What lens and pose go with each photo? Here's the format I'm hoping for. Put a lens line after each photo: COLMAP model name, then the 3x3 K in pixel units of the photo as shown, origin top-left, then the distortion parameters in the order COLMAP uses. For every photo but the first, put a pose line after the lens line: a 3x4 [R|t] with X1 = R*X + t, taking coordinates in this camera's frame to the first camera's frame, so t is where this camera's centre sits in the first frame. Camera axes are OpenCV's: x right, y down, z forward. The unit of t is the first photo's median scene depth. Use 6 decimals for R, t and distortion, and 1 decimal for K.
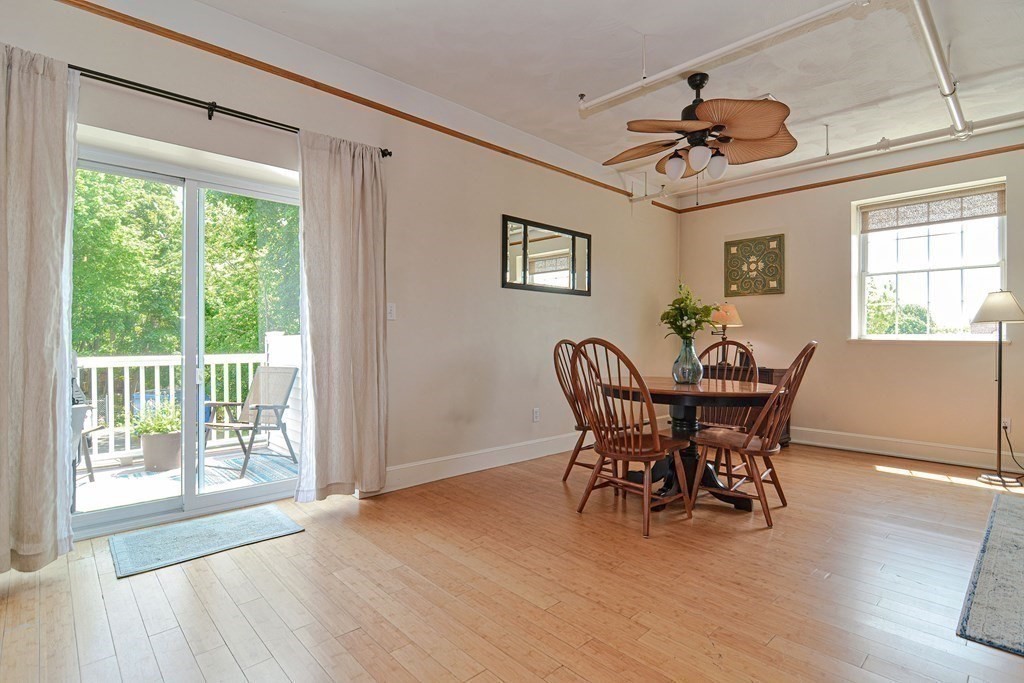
lens RADIAL K [[500.2, 0, 512.9], [0, 500.2, 338.9], [0, 0, 1]] dist [0.007945, -0.010810]
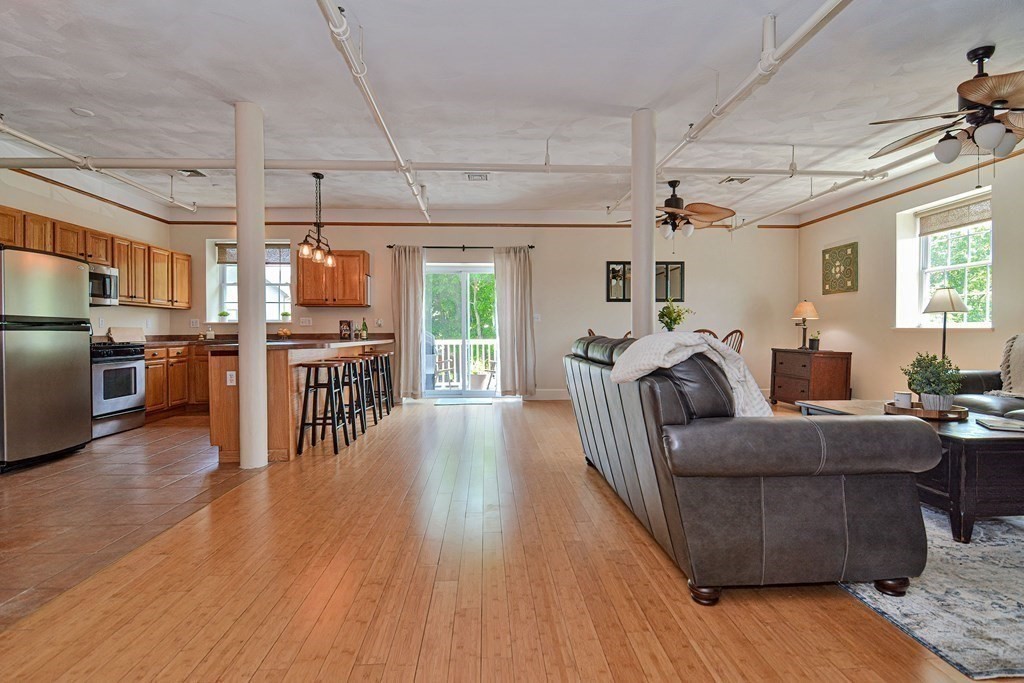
lens RADIAL K [[500.2, 0, 511.3], [0, 500.2, 337.6], [0, 0, 1]] dist [0.007945, -0.010810]
pose [[0.756180, -0.000268, -0.654363, 0.959846], [0.003948, 0.999984, 0.004153, 0.018189], [0.654351, -0.005723, 0.756169, -0.627454]]
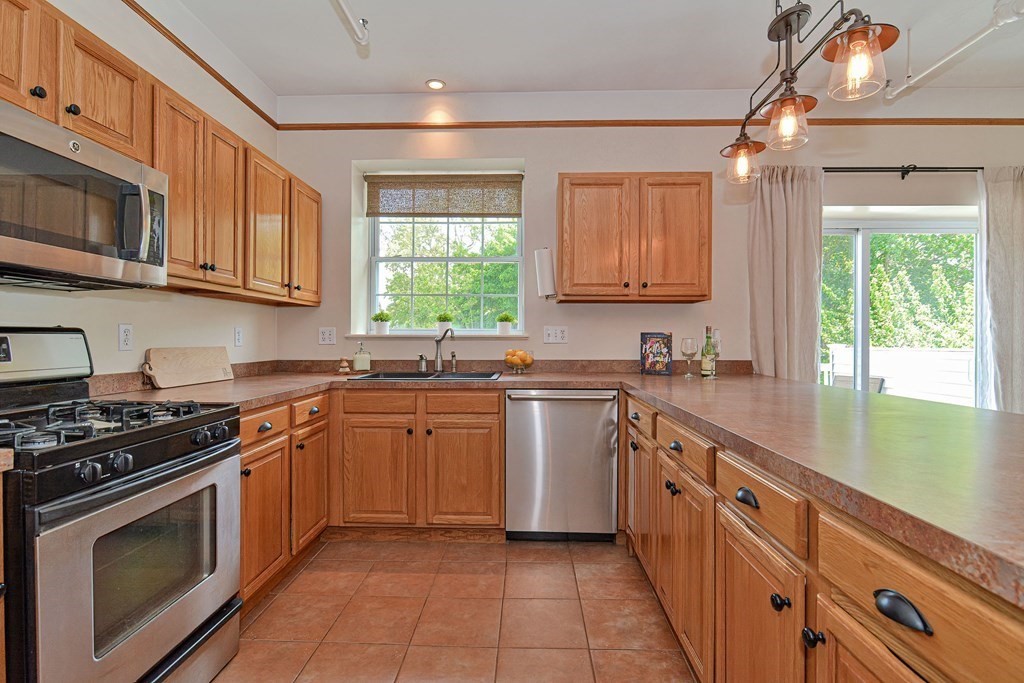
lens RADIAL K [[489.6, 0, 517.7], [0, 489.6, 343.0], [0, 0, 1]] dist [0.002264, -0.007276]
pose [[0.705080, 0.003494, -0.709119, -0.289007], [-0.003397, 0.999993, 0.001550, -0.021916], [0.709119, 0.001316, 0.705087, -0.364417]]
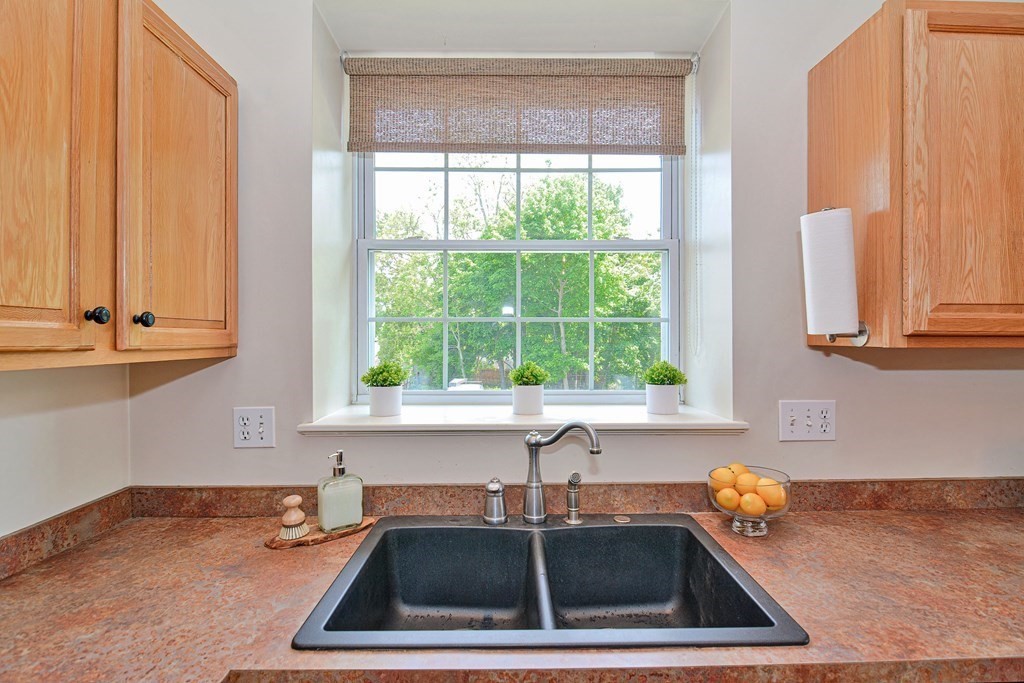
lens RADIAL K [[489.6, 0, 514.5], [0, 489.6, 345.8], [0, 0, 1]] dist [0.002264, -0.007276]
pose [[0.734311, 0.002508, -0.678808, -0.765044], [0.001686, 0.999983, 0.005519, -0.093633], [0.678811, -0.005197, 0.734295, -0.122852]]
